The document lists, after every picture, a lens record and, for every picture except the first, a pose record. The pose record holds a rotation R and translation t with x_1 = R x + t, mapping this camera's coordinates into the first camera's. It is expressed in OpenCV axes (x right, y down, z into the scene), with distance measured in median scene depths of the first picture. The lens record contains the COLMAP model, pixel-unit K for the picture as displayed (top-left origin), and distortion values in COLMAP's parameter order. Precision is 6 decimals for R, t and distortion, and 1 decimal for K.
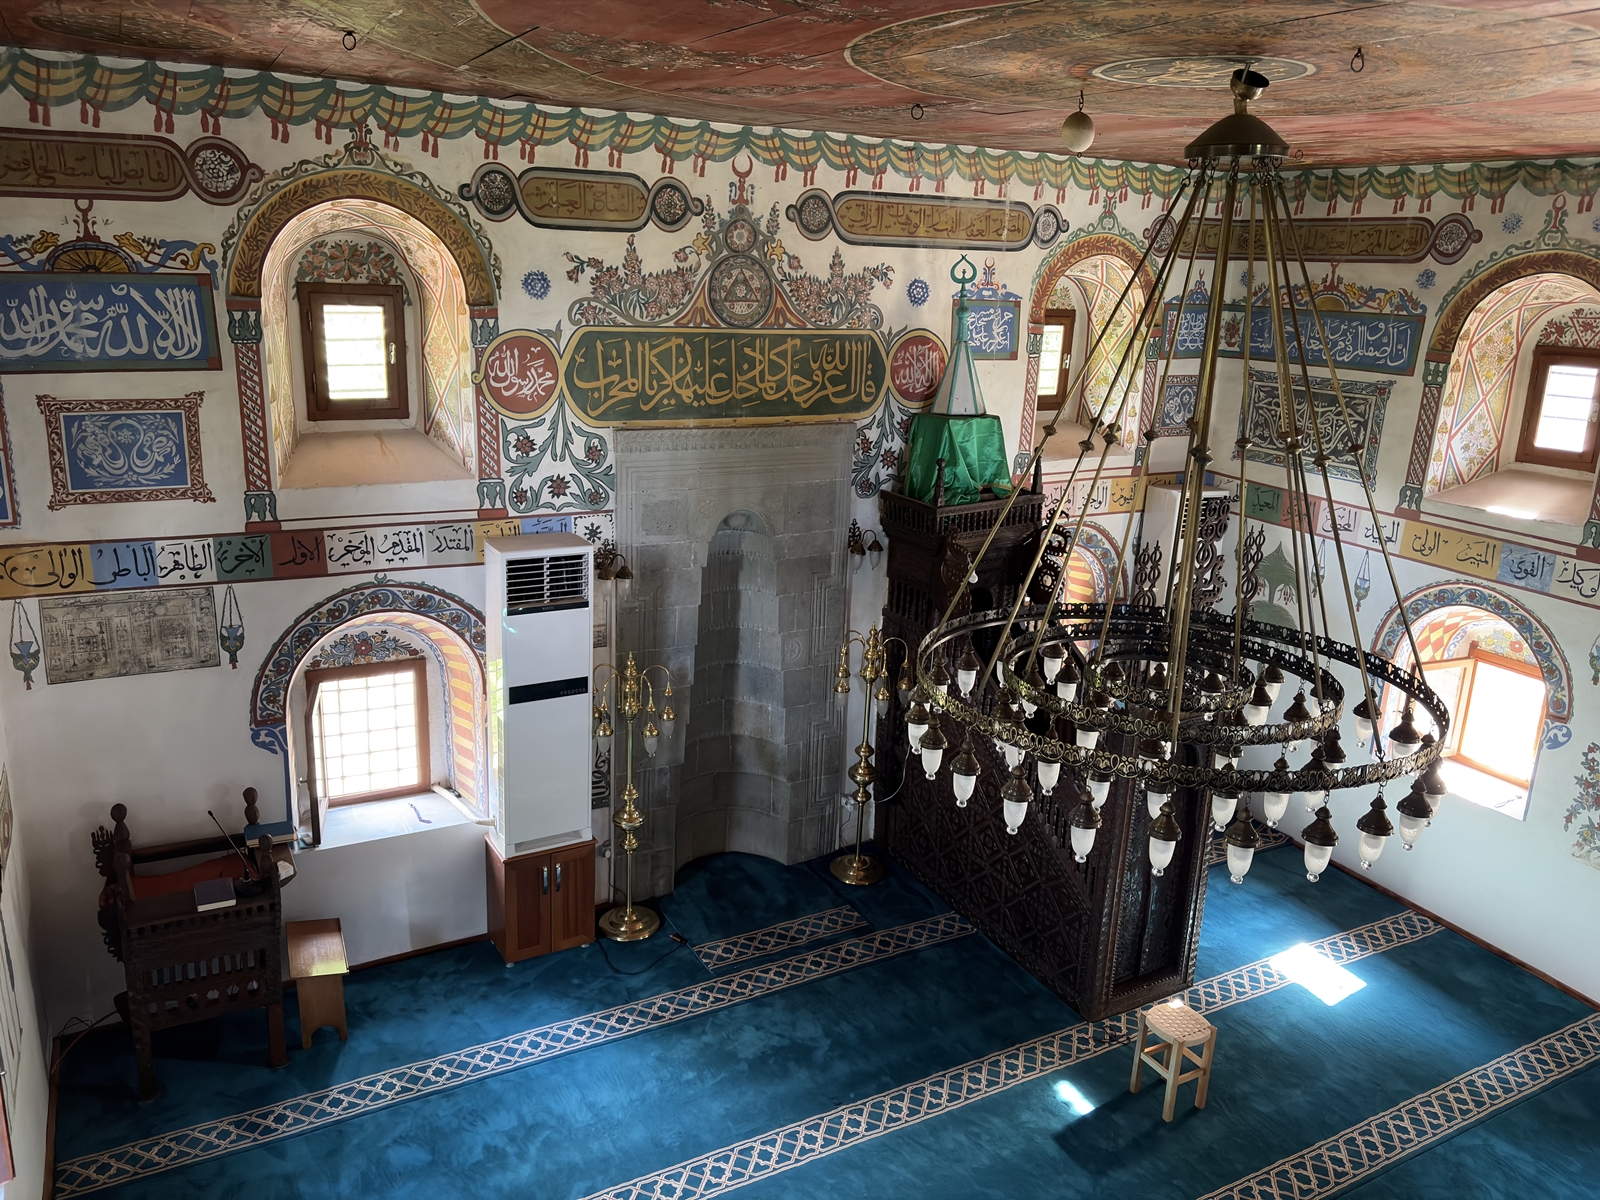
lens RADIAL K [[1204.3, 0, 793.3], [0, 1204.3, 598.2], [0, 0, 1]] dist [0.023492, -0.038949]
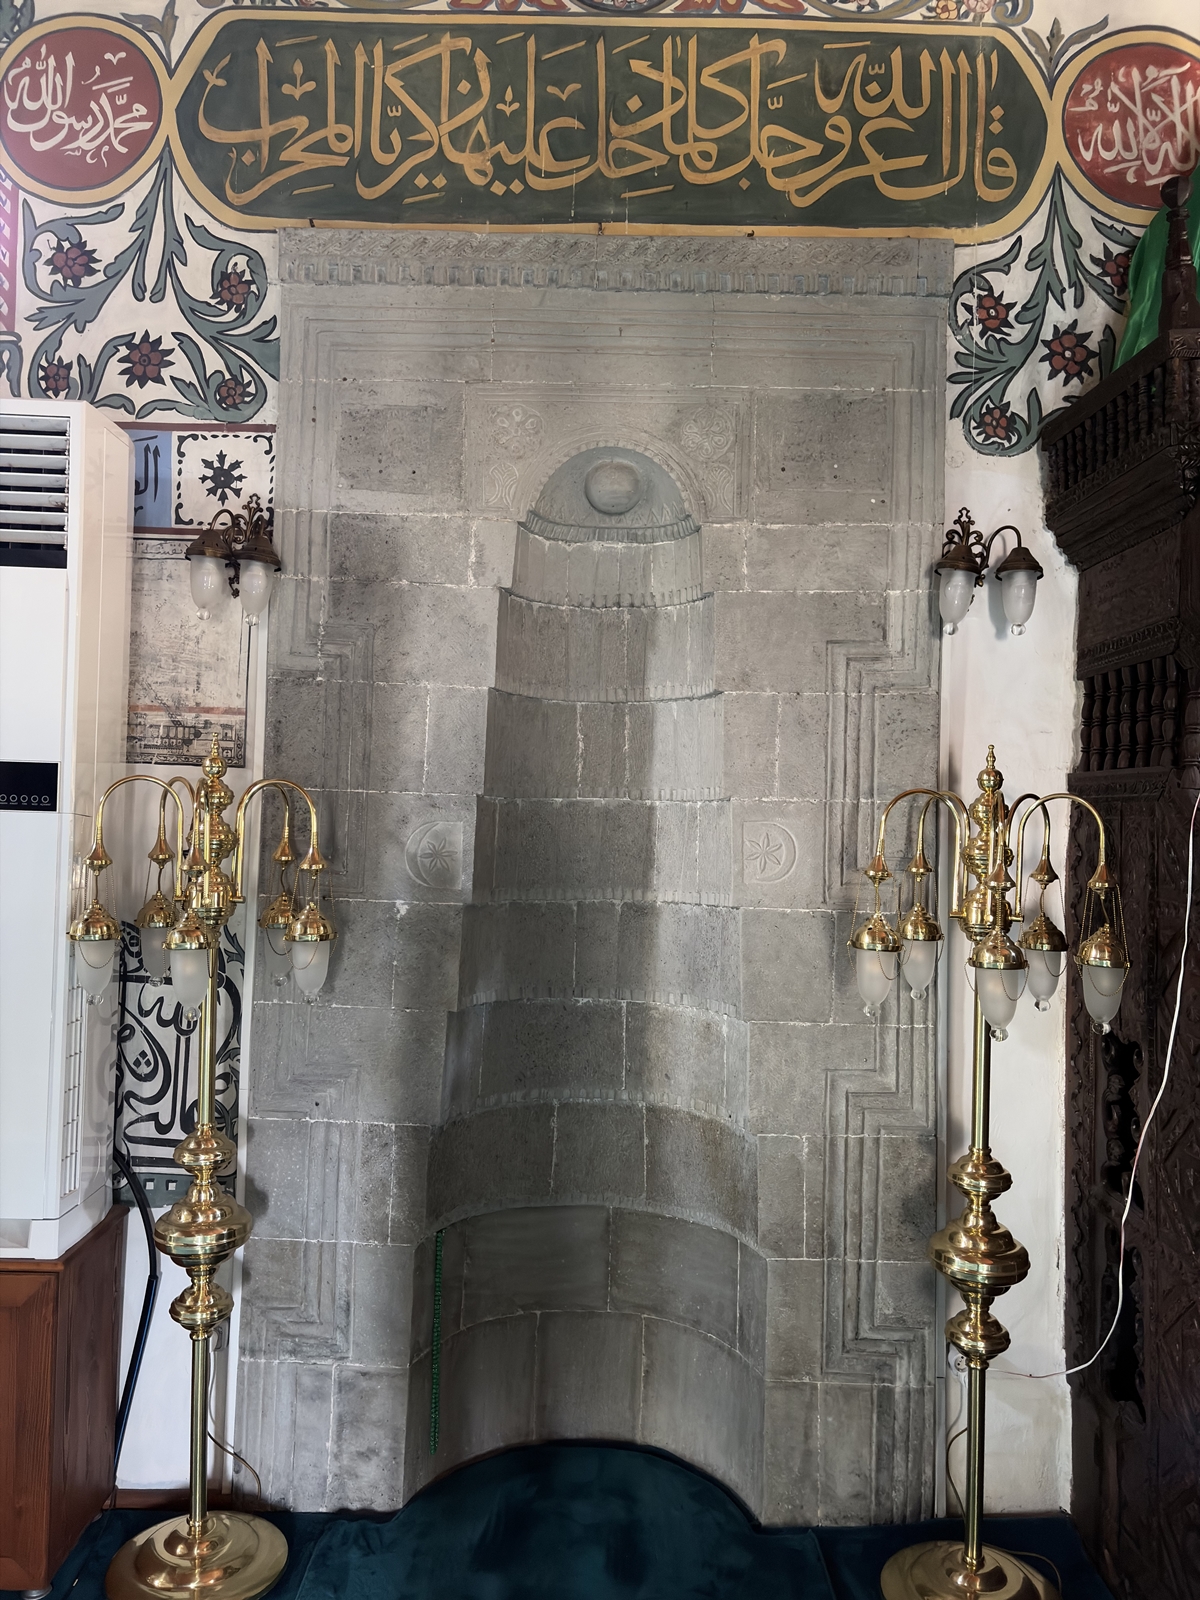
lens RADIAL K [[1204.3, 0, 588.7], [0, 1204.3, 803.9], [0, 0, 1]] dist [0.023492, -0.038949]
pose [[0.867945, -0.027120, -0.495919, 0.143345], [-0.129073, 0.951883, -0.277955, 0.148606], [0.479595, 0.305260, 0.822682, 0.730119]]
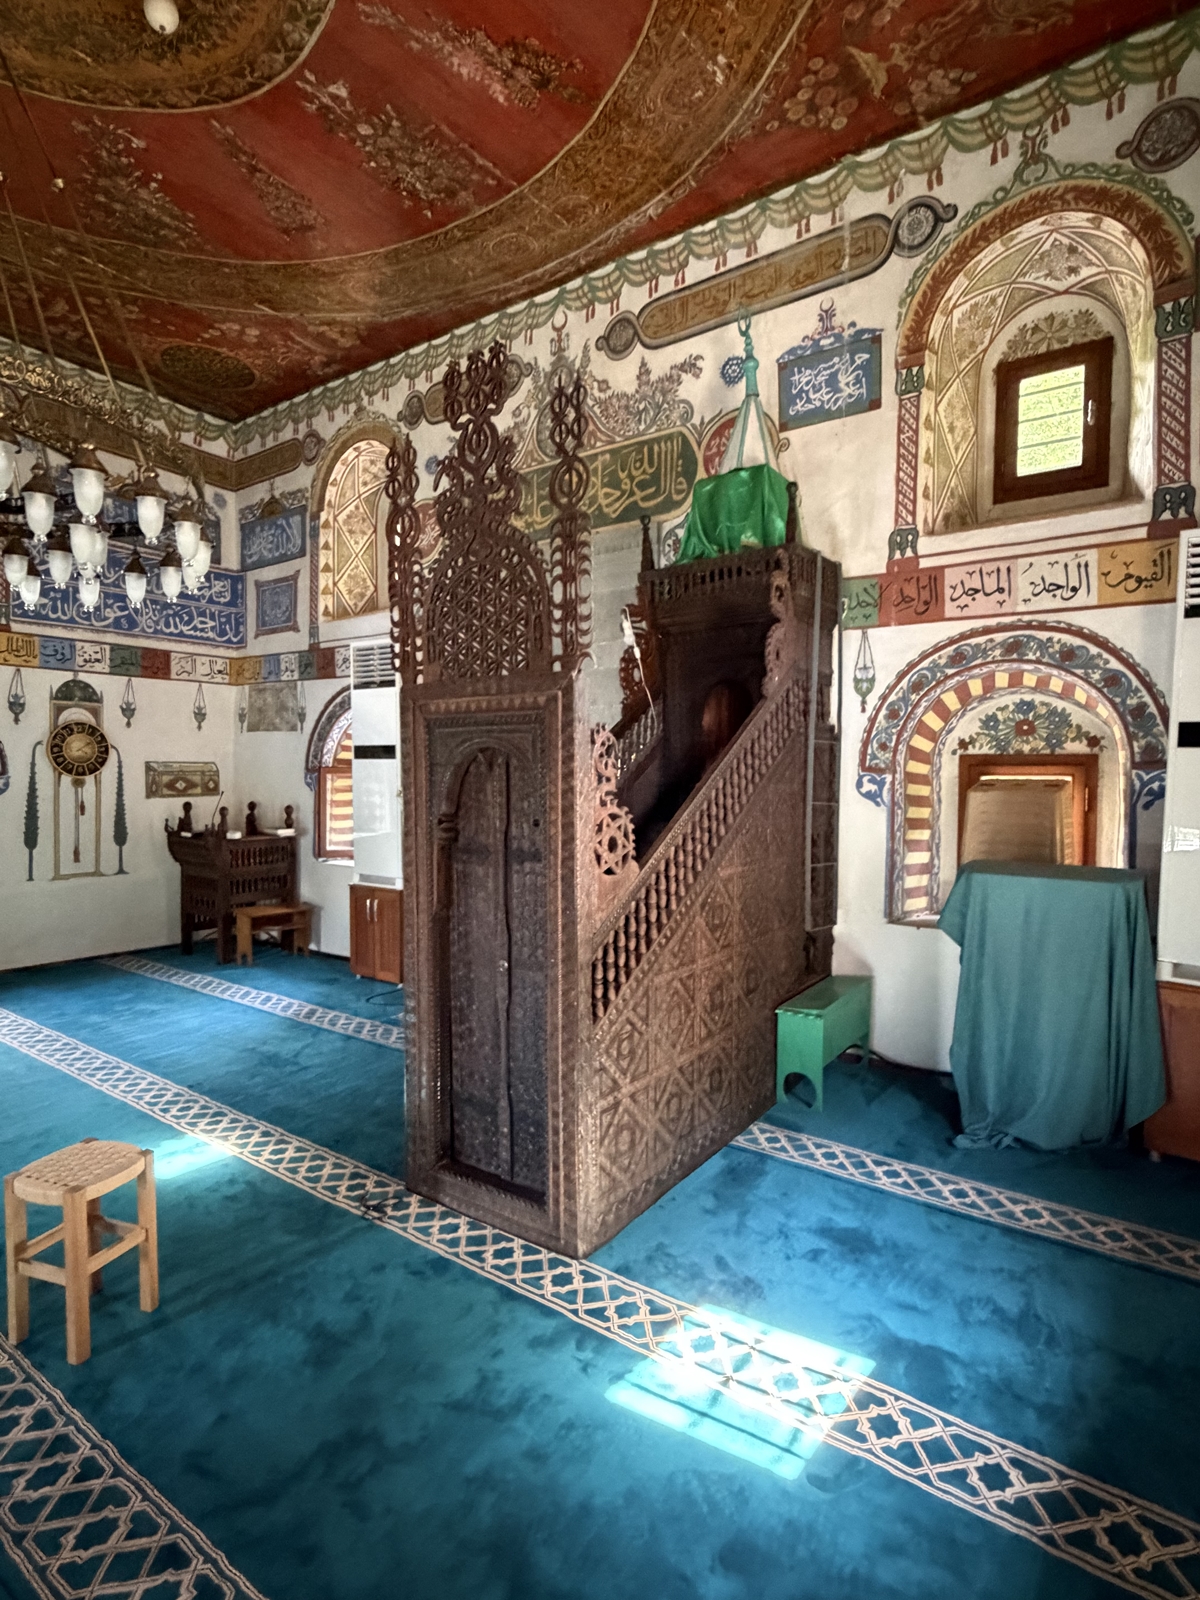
lens RADIAL K [[840.2, 0, 596.2], [0, 840.2, 790.2], [0, 0, 1]] dist [-0.016705, 0.009248]
pose [[0.420454, -0.017491, -0.907145, 0.663622], [-0.232864, 0.964244, -0.126522, 0.161947], [0.876922, 0.264438, 0.401347, 0.791786]]
